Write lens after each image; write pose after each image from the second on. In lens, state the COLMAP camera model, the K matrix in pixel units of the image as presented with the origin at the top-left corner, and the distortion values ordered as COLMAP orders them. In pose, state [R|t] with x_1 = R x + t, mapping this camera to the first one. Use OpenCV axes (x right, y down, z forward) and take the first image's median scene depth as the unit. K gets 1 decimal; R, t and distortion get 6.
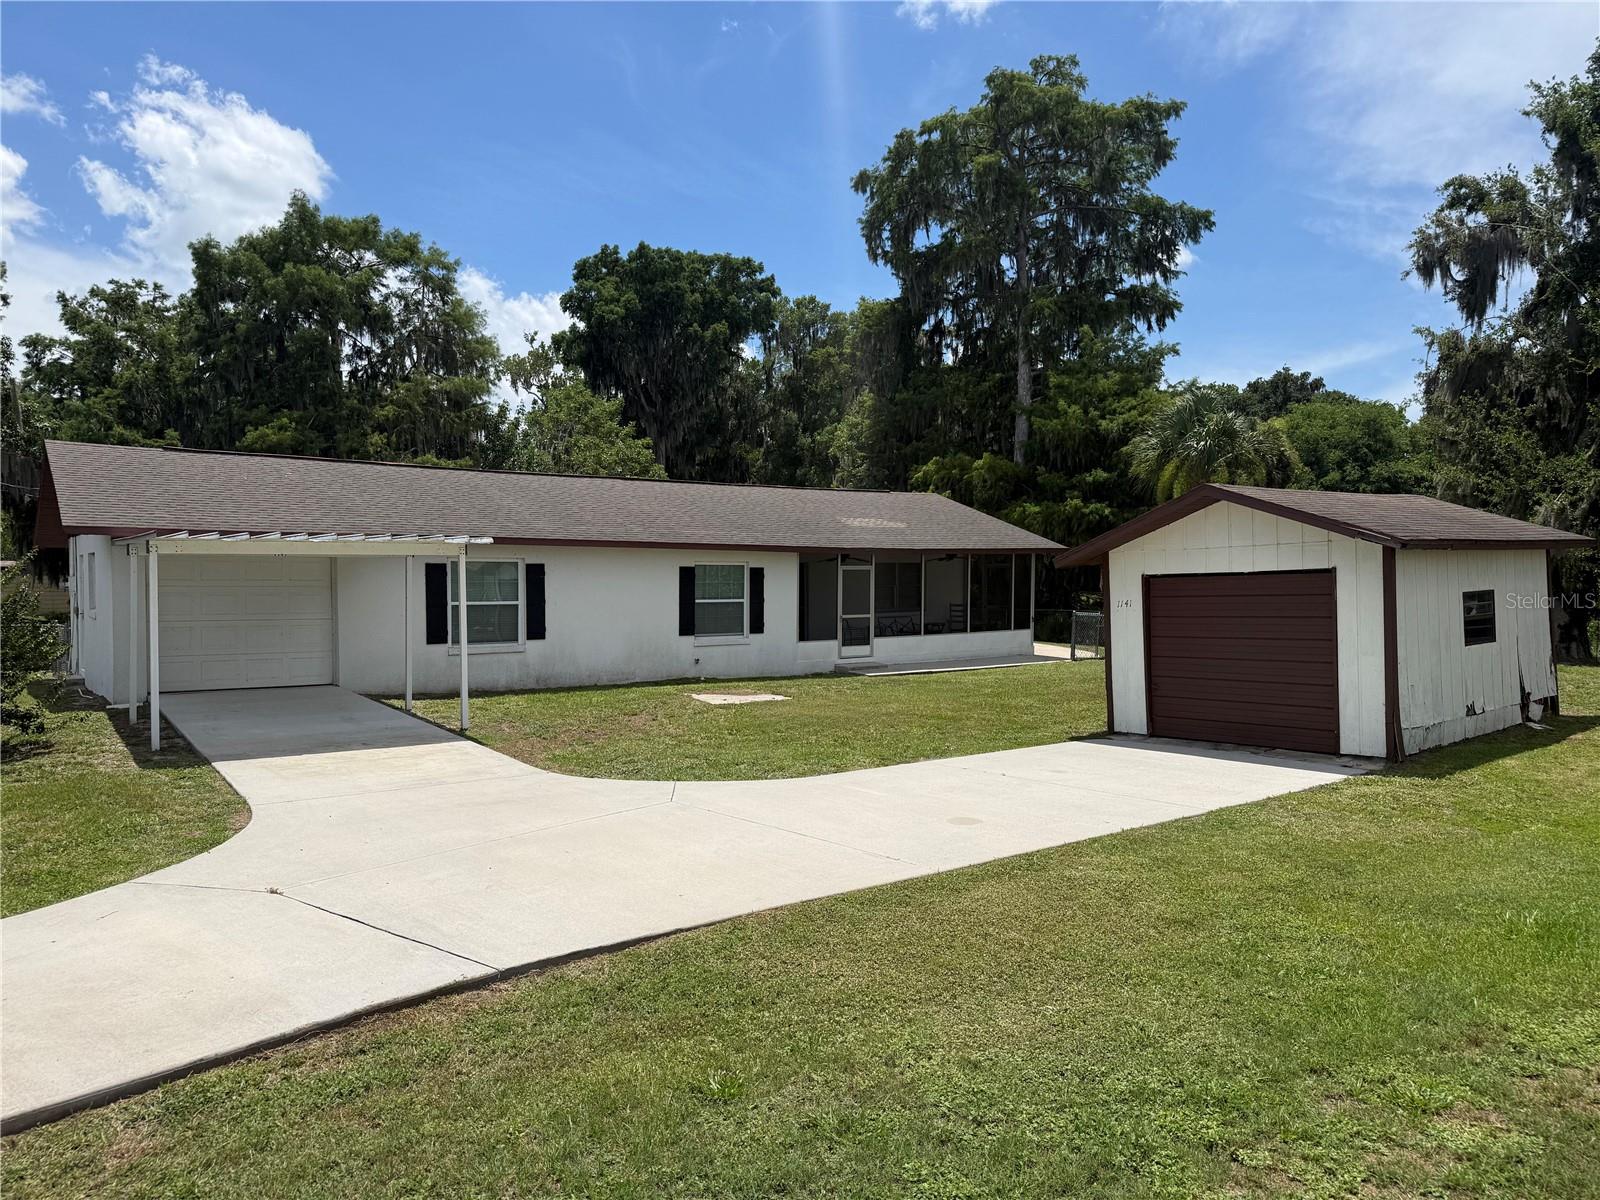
lens RADIAL K [[1130.3, 0, 804.1], [0, 1130.3, 637.5], [0, 0, 1]] dist [0.045735, -0.071142]
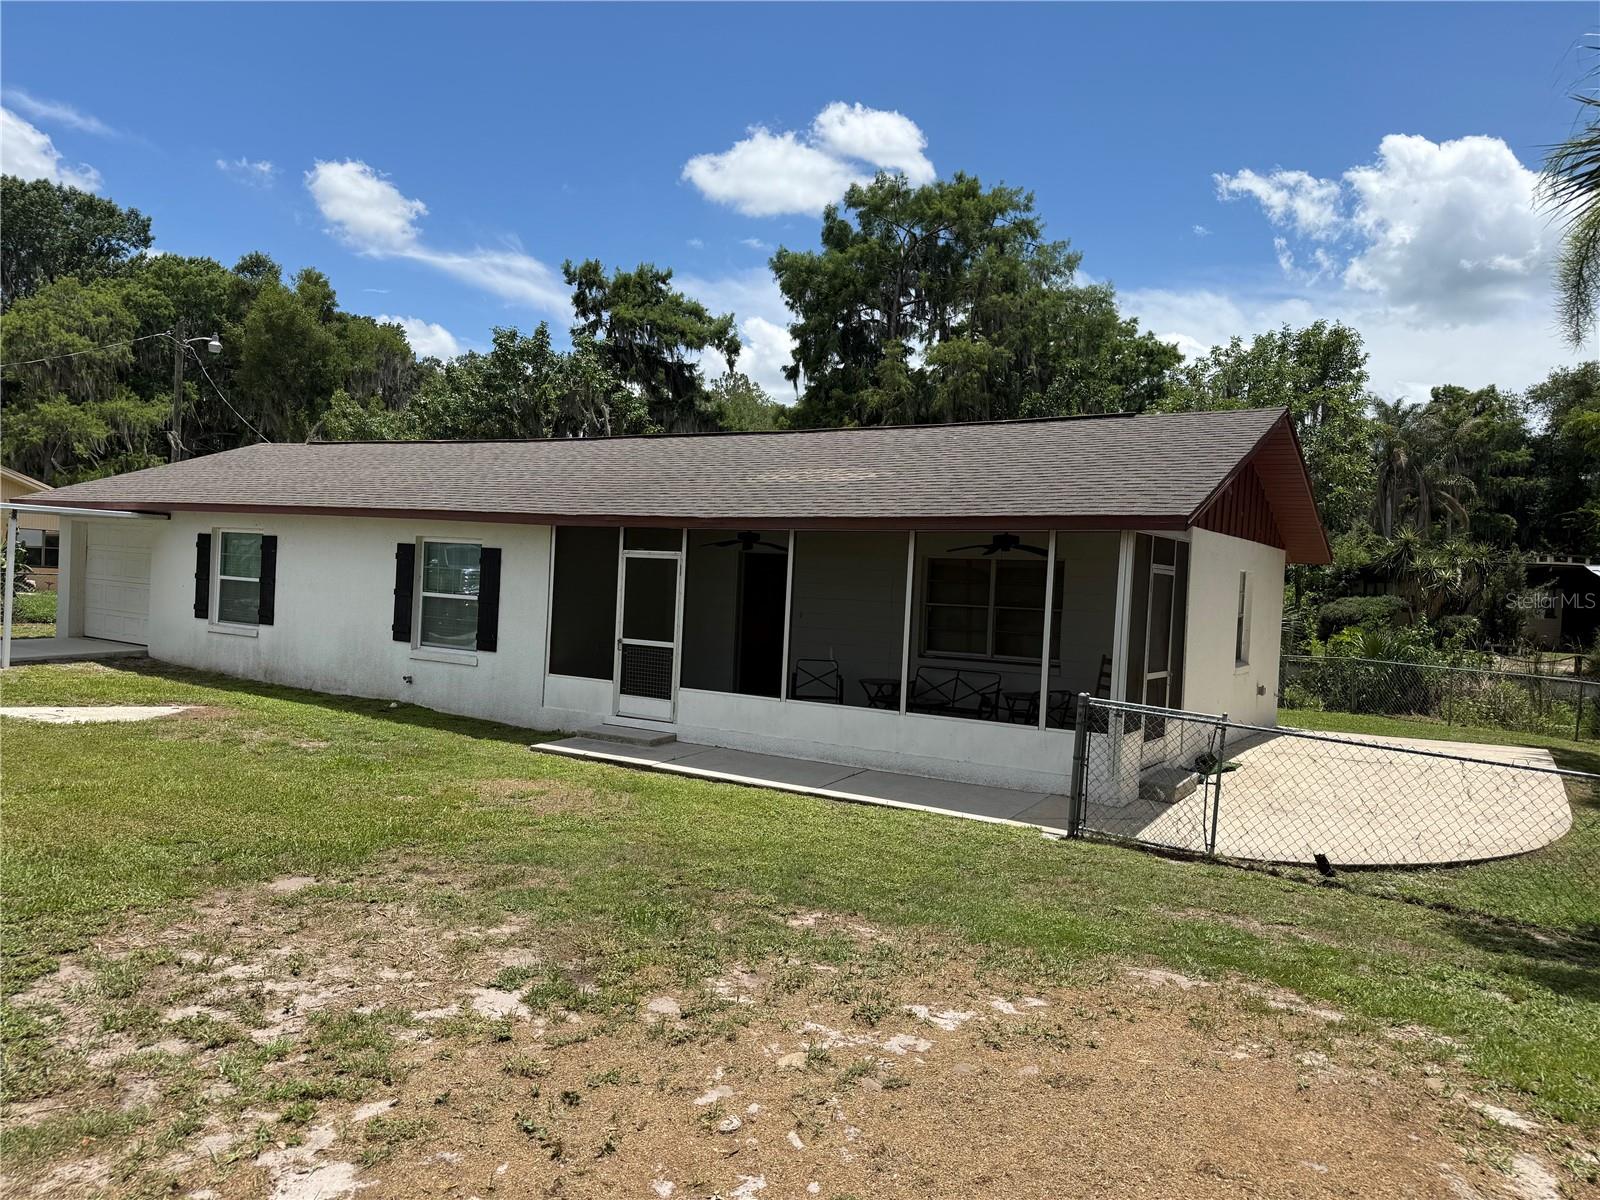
lens RADIAL K [[1148.5, 0, 797.9], [0, 1148.5, 619.7], [0, 0, 1]] dist [0.039854, -0.054884]
pose [[0.379947, 0.062616, -0.922887, 0.427789], [-0.092765, 0.995256, 0.029335, -0.038773], [0.920345, 0.074465, 0.383953, 0.624817]]
